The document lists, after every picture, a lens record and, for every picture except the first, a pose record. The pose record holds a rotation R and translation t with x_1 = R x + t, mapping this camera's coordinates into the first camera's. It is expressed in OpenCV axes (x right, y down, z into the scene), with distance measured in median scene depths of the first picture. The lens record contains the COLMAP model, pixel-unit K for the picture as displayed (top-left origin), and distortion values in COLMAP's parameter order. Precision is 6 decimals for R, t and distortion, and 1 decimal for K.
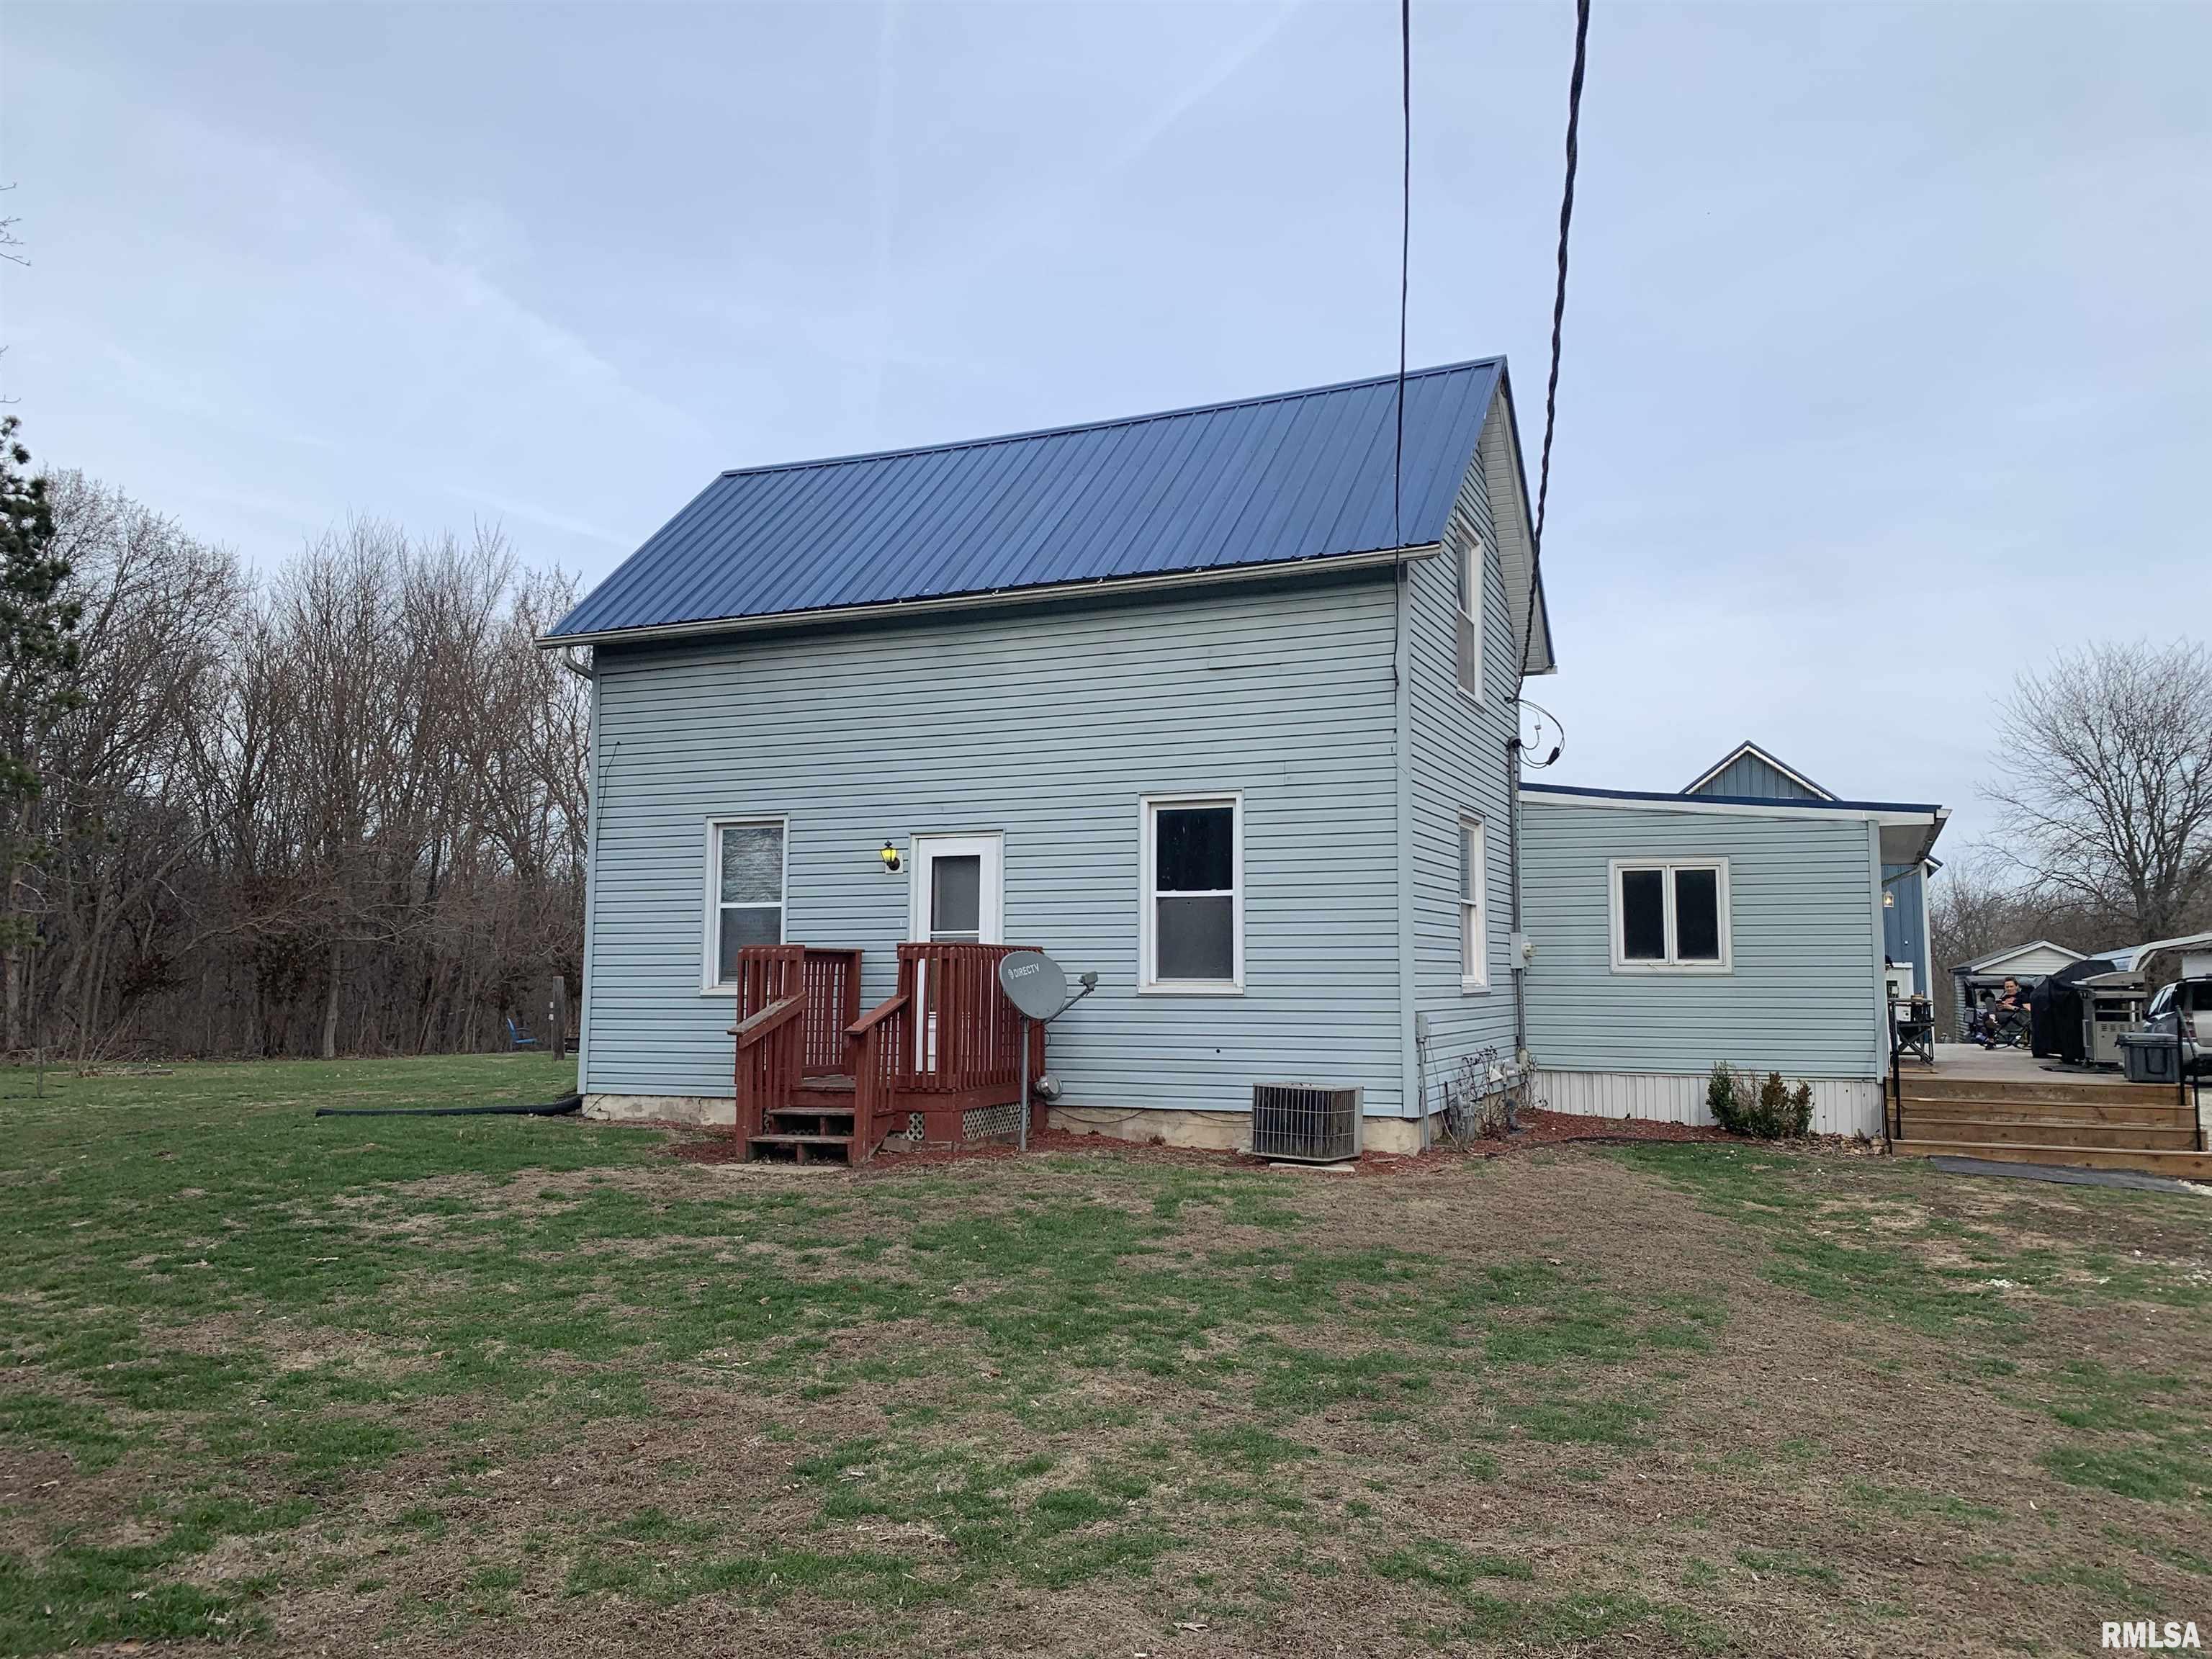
lens RADIAL K [[1720.1, 0, 1108.7], [0, 1720.1, 828.8], [0, 0, 1]] dist [0.016490, -0.009708]
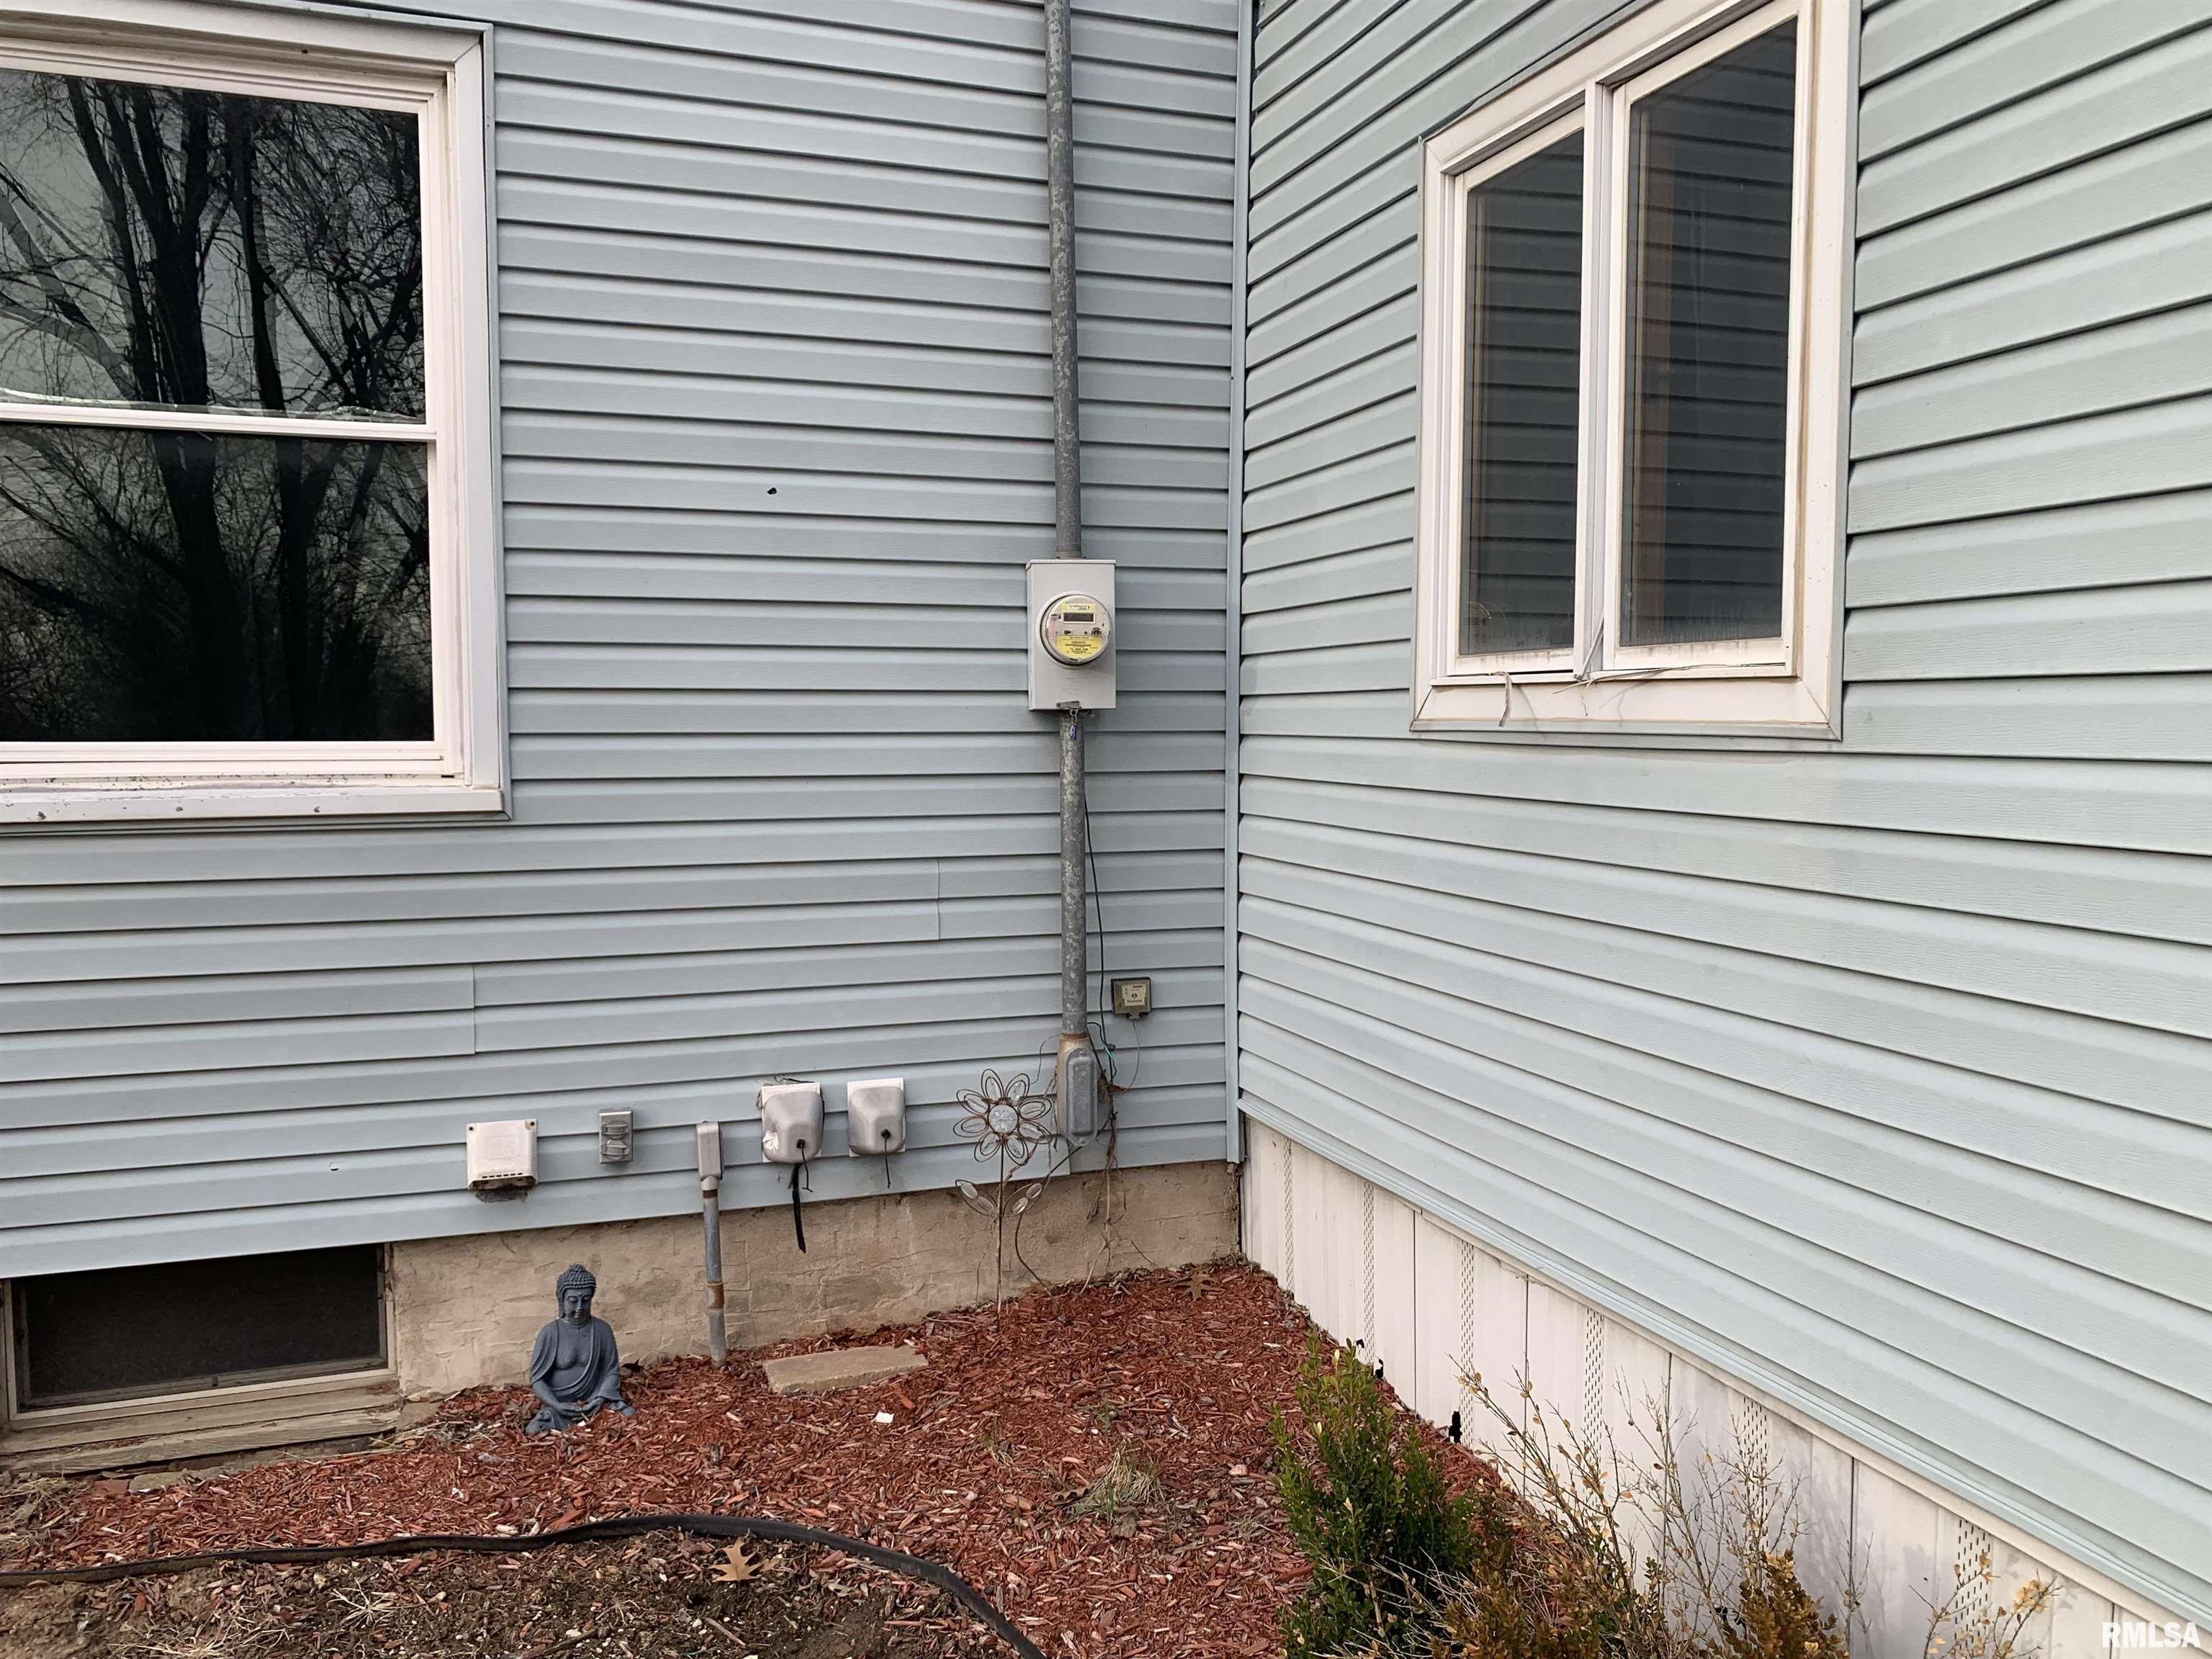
lens RADIAL K [[1720.1, 0, 1120.5], [0, 1720.1, 838.8], [0, 0, 1]] dist [0.016490, -0.009708]
pose [[0.683259, 0.048270, -0.728579, 0.451908], [0.061907, 0.990390, 0.123672, 0.075425], [0.727547, -0.129605, 0.673704, 0.908708]]
